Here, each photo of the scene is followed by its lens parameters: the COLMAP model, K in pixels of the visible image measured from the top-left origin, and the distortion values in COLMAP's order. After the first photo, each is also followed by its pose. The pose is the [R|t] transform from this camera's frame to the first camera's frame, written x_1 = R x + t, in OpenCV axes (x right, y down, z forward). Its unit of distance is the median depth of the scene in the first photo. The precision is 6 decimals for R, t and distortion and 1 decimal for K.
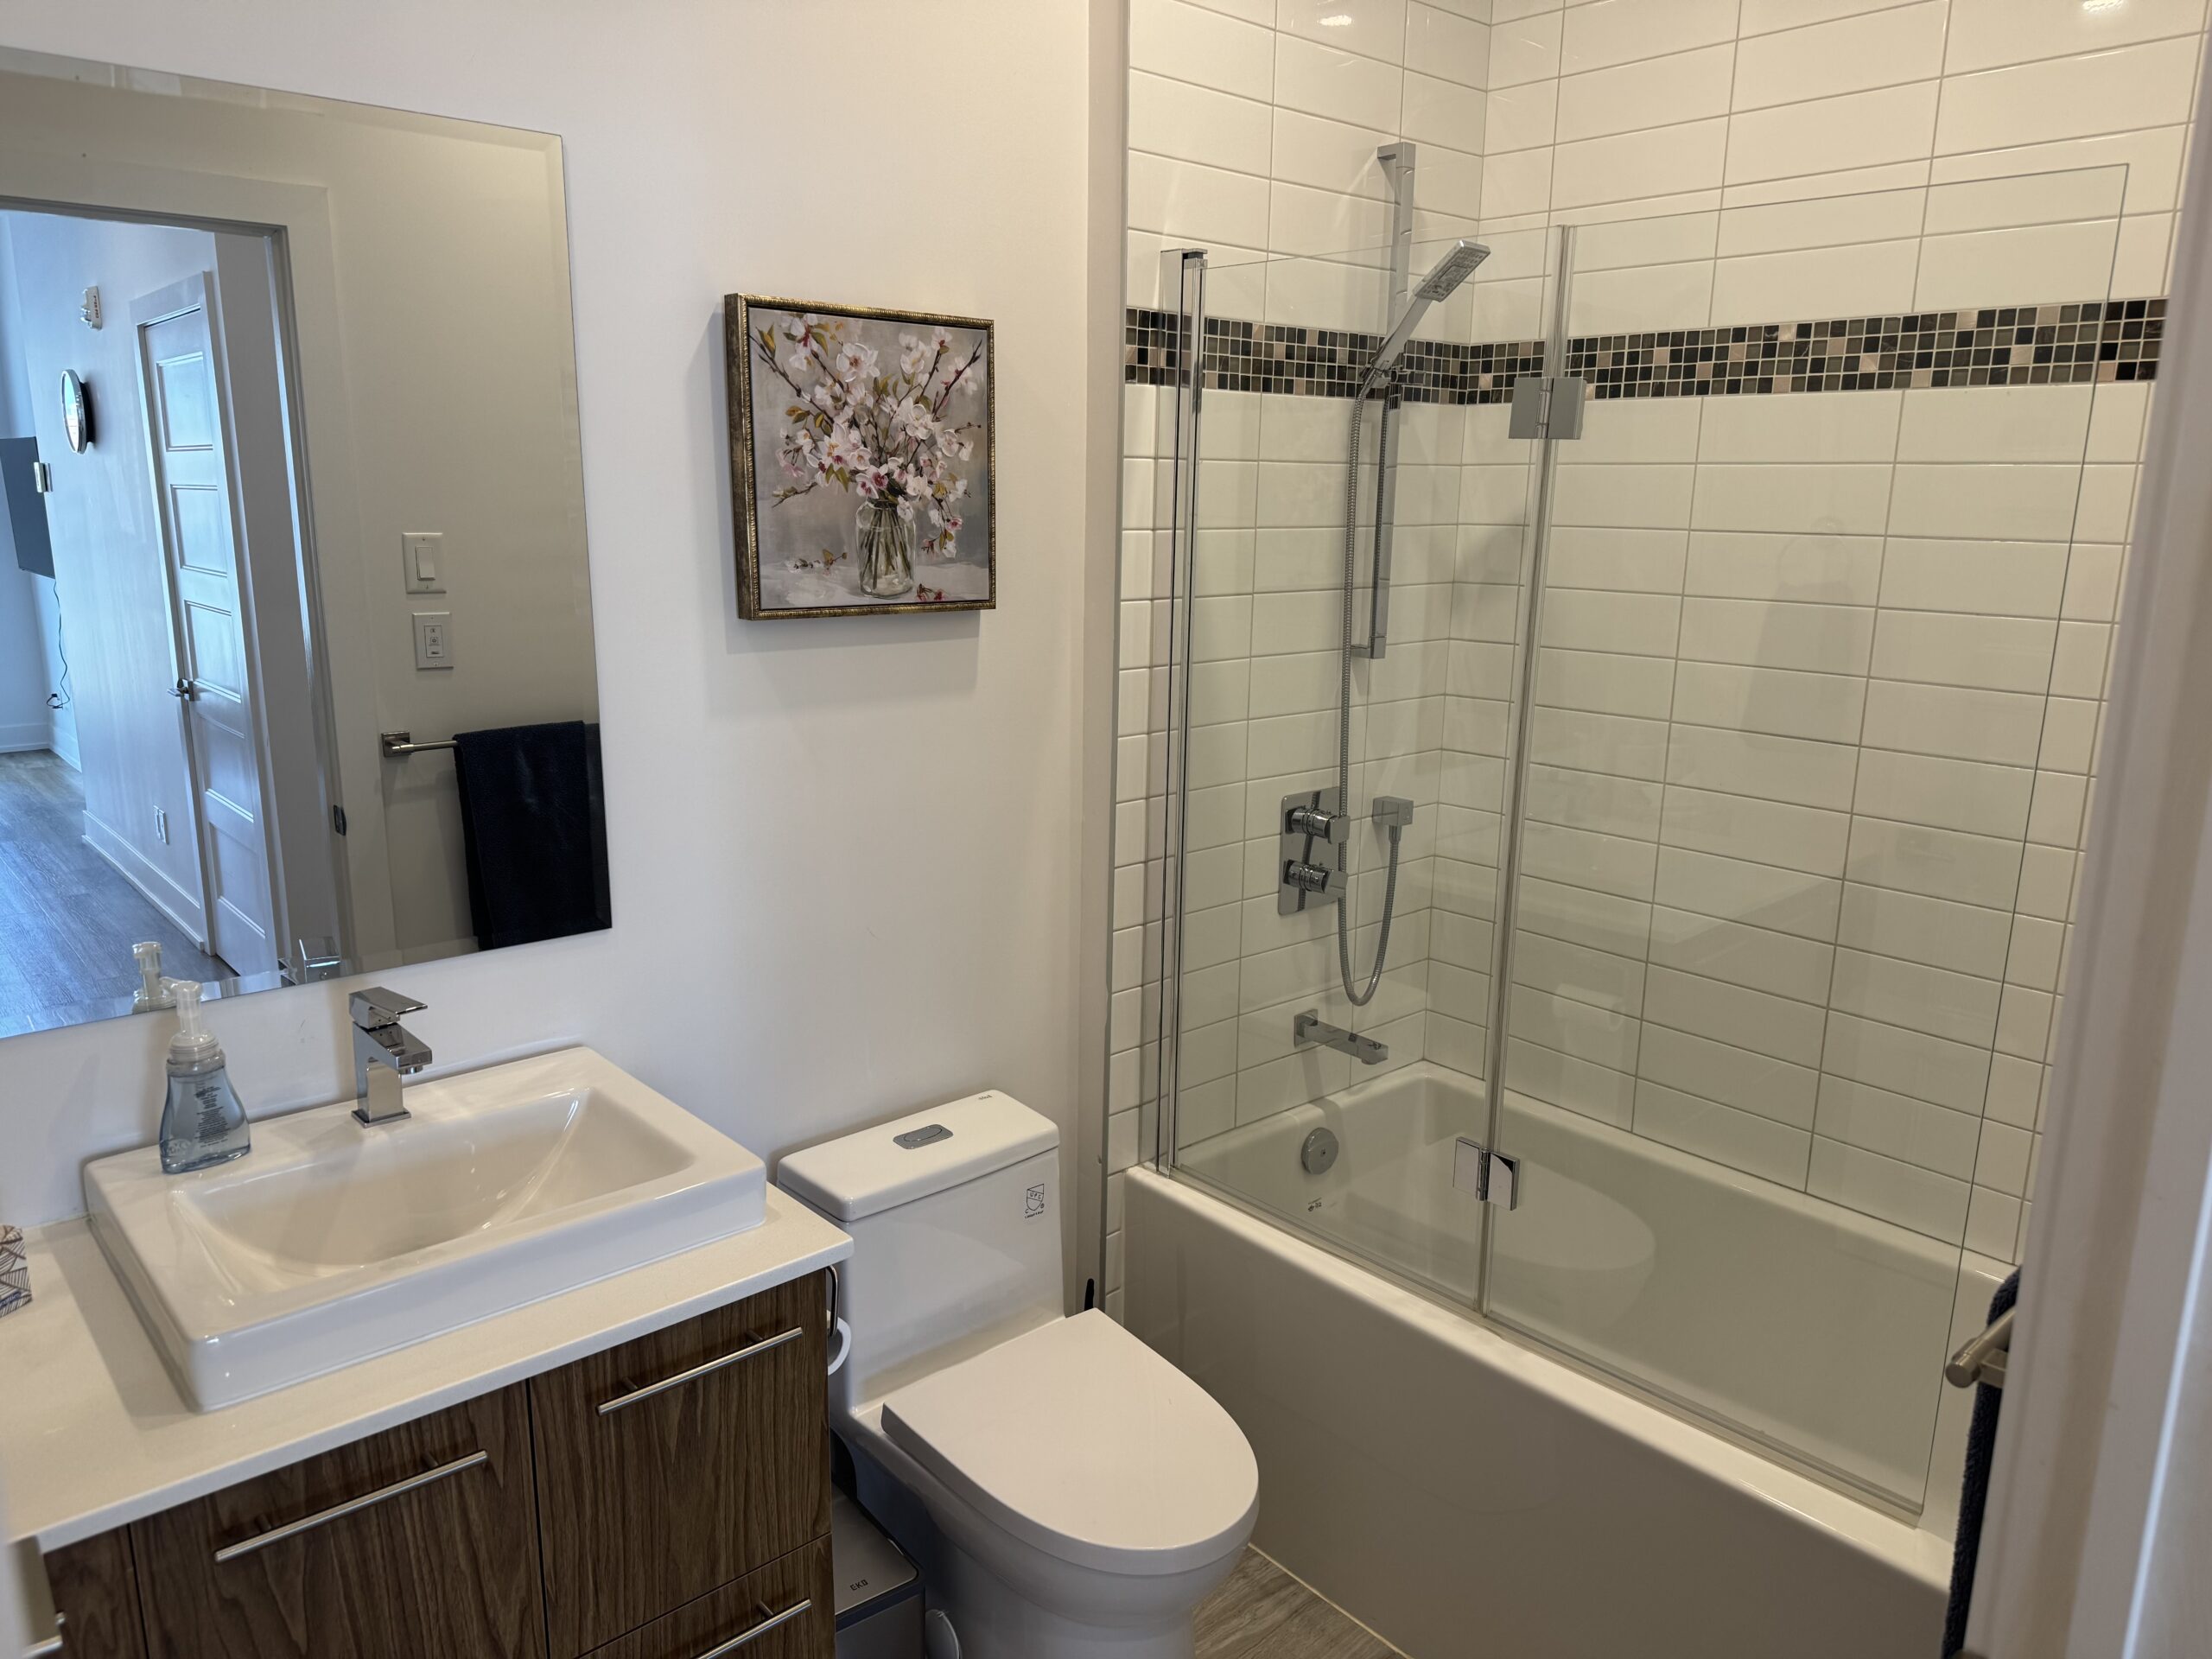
lens RADIAL K [[1533.0, 0, 1106.0], [0, 1533.0, 829.5], [0, 0, 1]] dist [0.047787, -0.085248]
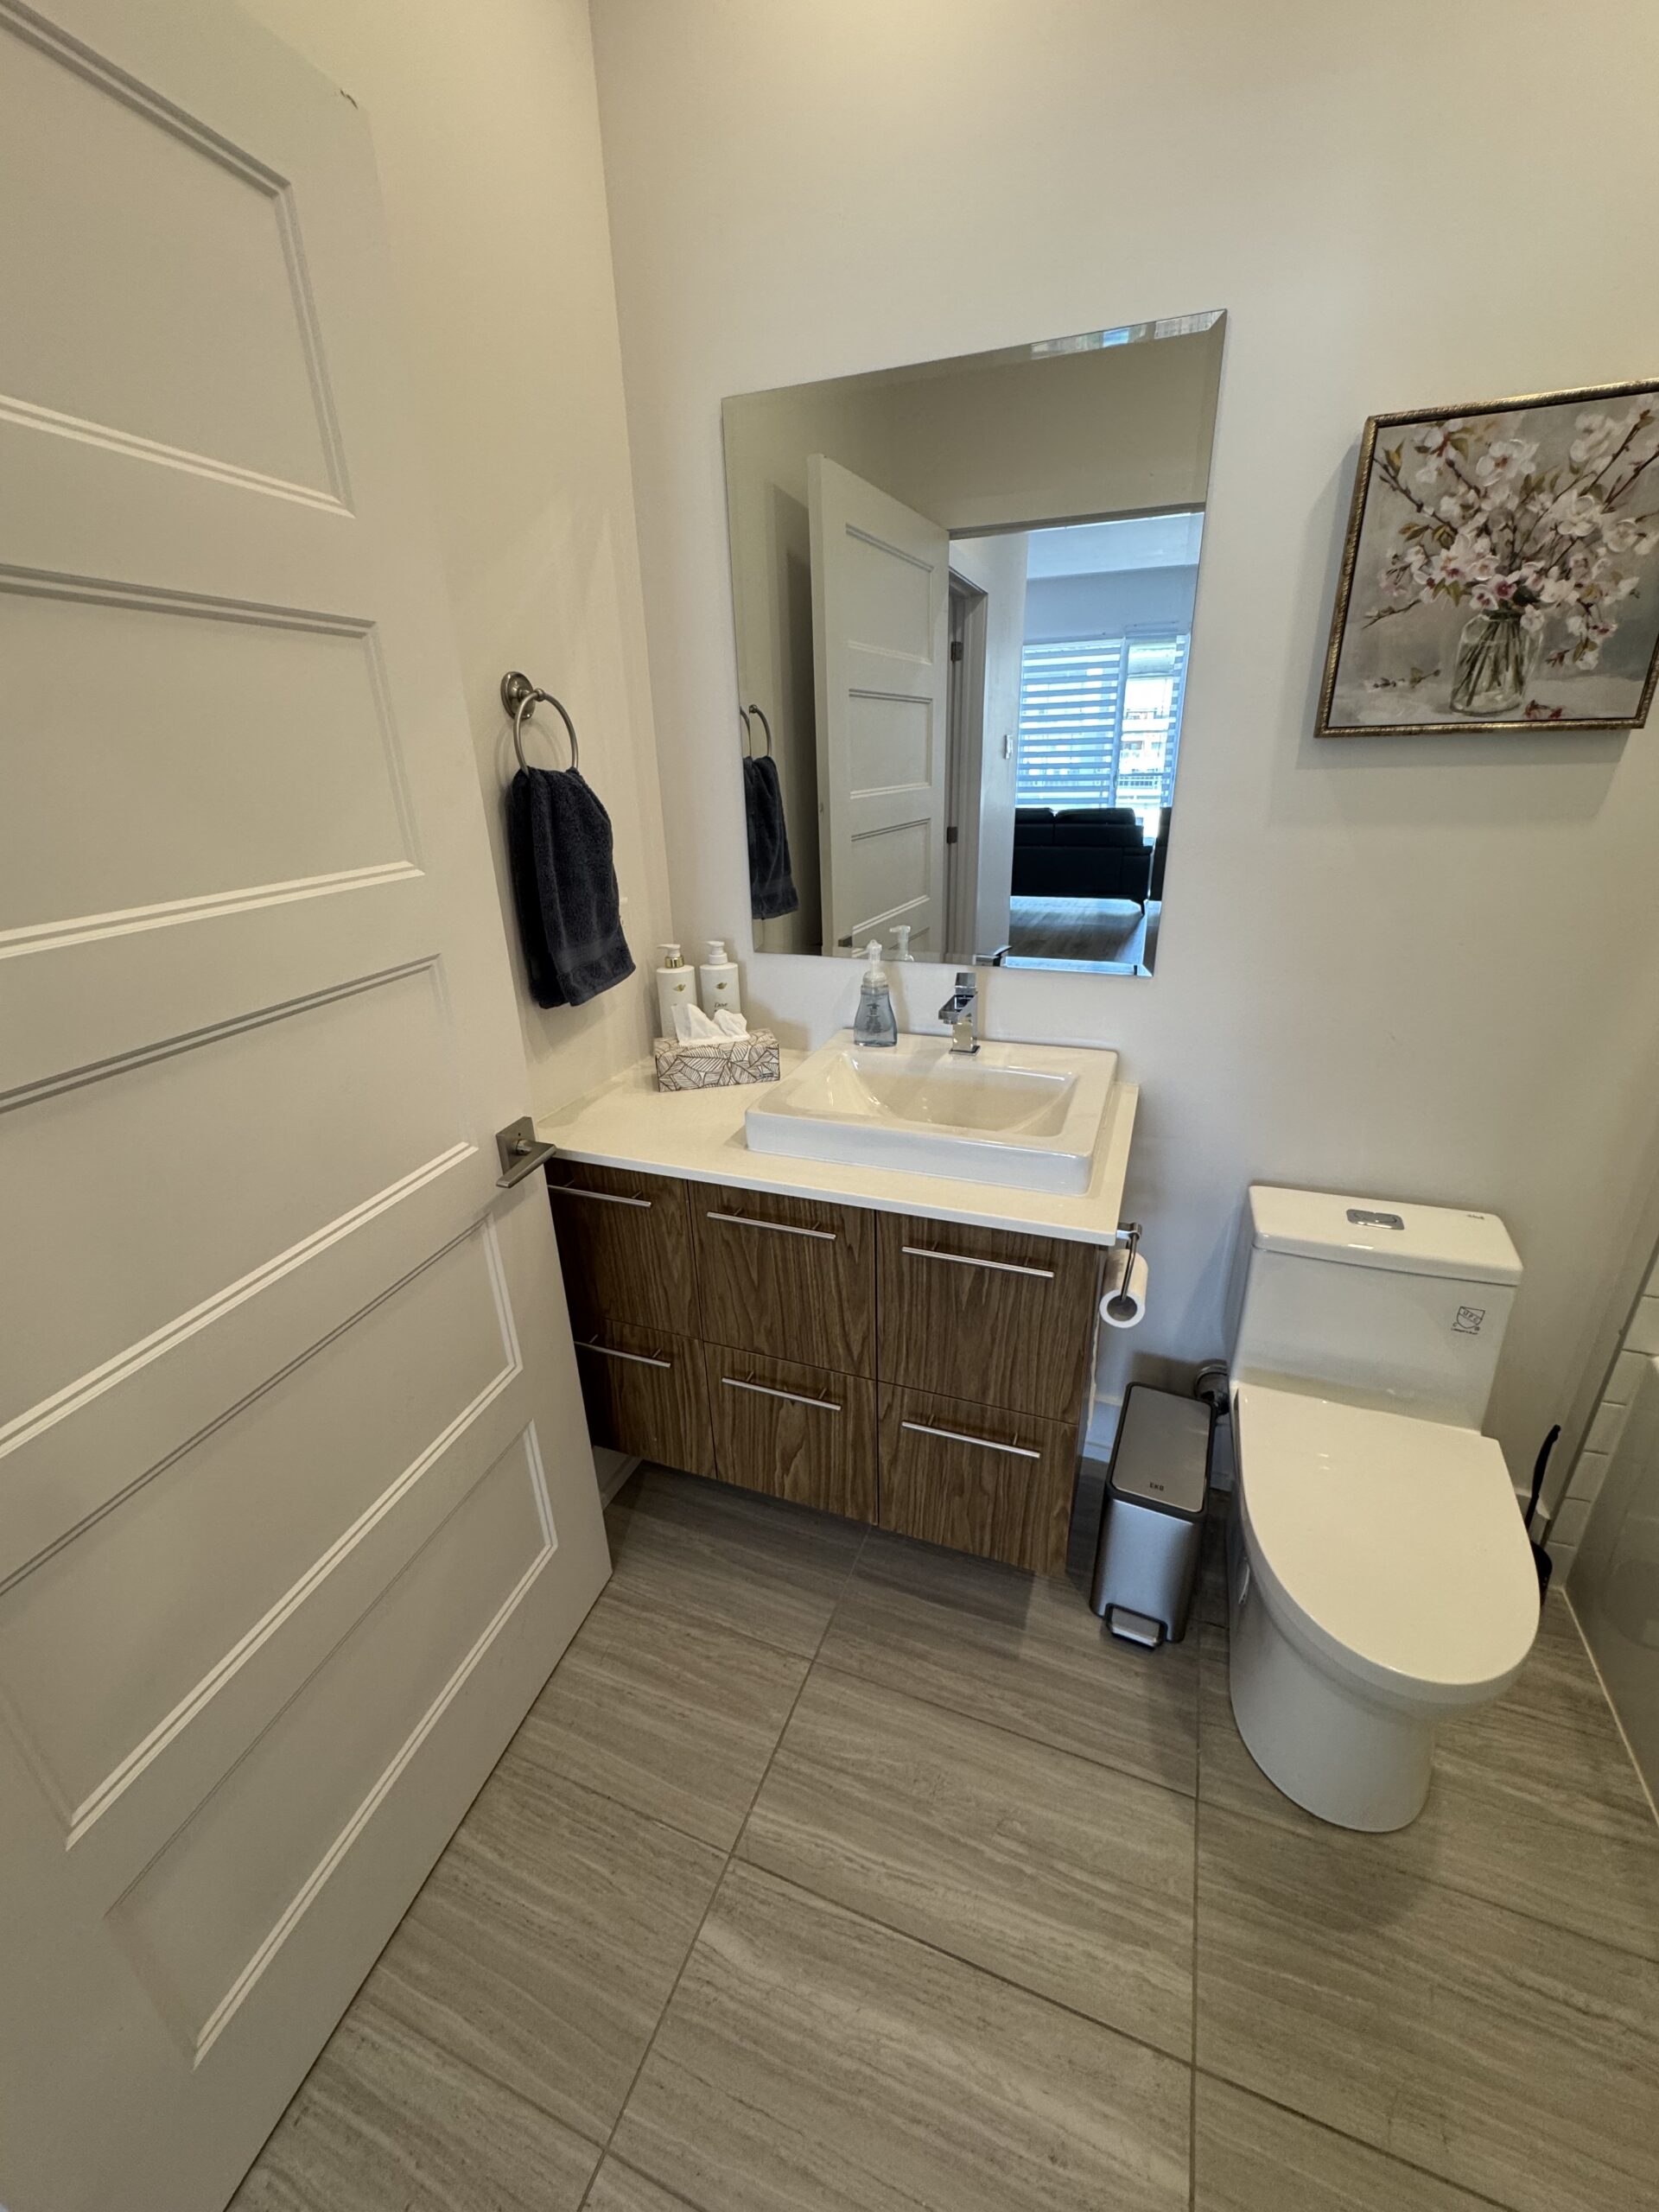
lens RADIAL K [[896.9, 0, 899.0], [0, 896.9, 1111.8], [0, 0, 1]] dist [-0.007609, -0.000403]
pose [[0.448137, 0.303589, -0.840837, 0.269669], [-0.154885, 0.952713, 0.261435, 0.005374], [0.880446, 0.013075, 0.473967, 0.390220]]
